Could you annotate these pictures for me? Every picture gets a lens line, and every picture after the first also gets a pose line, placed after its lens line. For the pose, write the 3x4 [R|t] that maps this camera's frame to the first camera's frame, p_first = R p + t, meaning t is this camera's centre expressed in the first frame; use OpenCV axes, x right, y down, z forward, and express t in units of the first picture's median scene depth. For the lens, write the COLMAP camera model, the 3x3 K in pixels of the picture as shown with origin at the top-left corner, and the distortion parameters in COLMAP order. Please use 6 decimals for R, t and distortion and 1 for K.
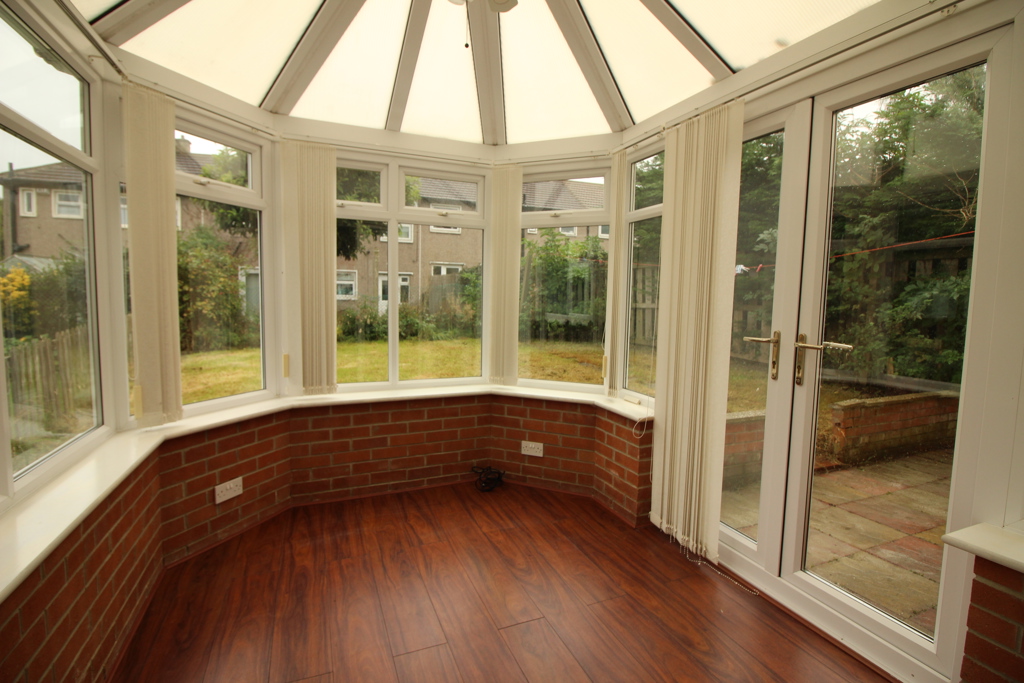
lens RADIAL K [[476.2, 0, 510.9], [0, 476.2, 340.6], [0, 0, 1]] dist [-0.018147, -0.000458]
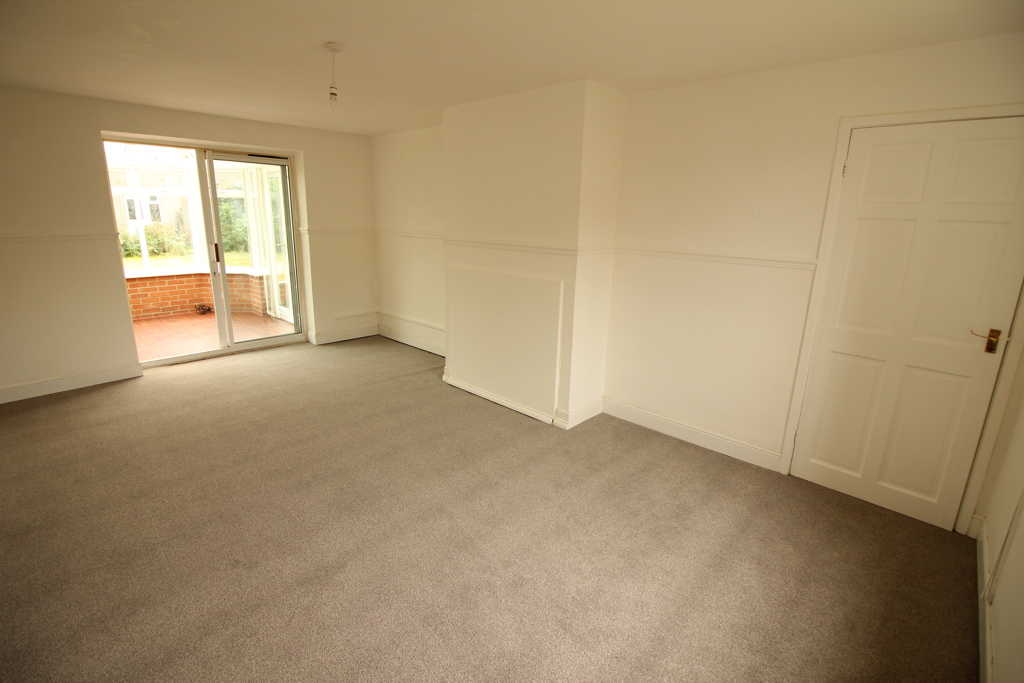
lens RADIAL K [[476.2, 0, 511.4], [0, 476.2, 336.8], [0, 0, 1]] dist [-0.018147, -0.000458]
pose [[0.918386, -0.100121, 0.382810, 0.435581], [0.033515, 0.983665, 0.176864, 0.064544], [-0.394265, -0.149599, 0.906739, -1.691676]]
